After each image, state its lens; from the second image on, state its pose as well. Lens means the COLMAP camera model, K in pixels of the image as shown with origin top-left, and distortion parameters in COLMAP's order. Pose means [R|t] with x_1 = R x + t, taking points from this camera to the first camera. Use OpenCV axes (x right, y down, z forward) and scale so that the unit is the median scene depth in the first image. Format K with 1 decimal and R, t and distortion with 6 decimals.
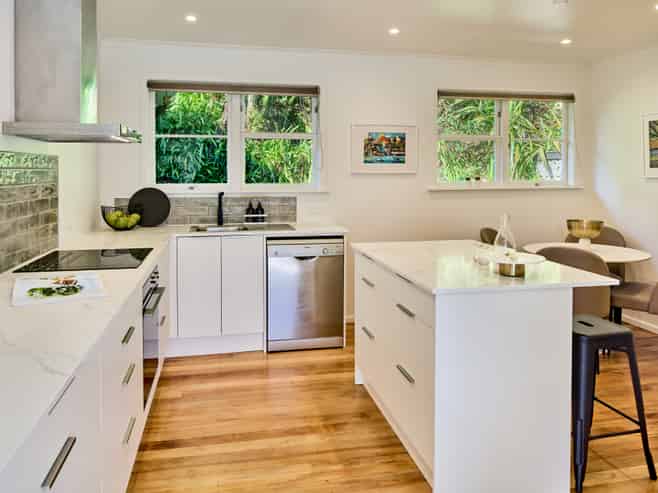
lens RADIAL K [[492.4, 0, 329.0], [0, 492.4, 246.5], [0, 0, 1]] dist [-0.000322, -0.000364]
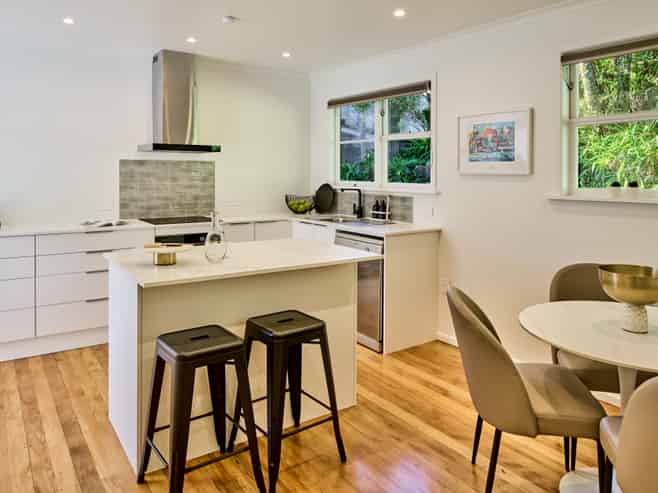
lens RADIAL K [[492.4, 0, 329.0], [0, 492.4, 246.5], [0, 0, 1]] dist [-0.000322, -0.000364]
pose [[0.391277, 0.140534, -0.909479, 0.764807], [-0.145531, 0.985285, 0.089637, -0.067370], [0.908693, 0.097284, 0.405972, 0.455693]]
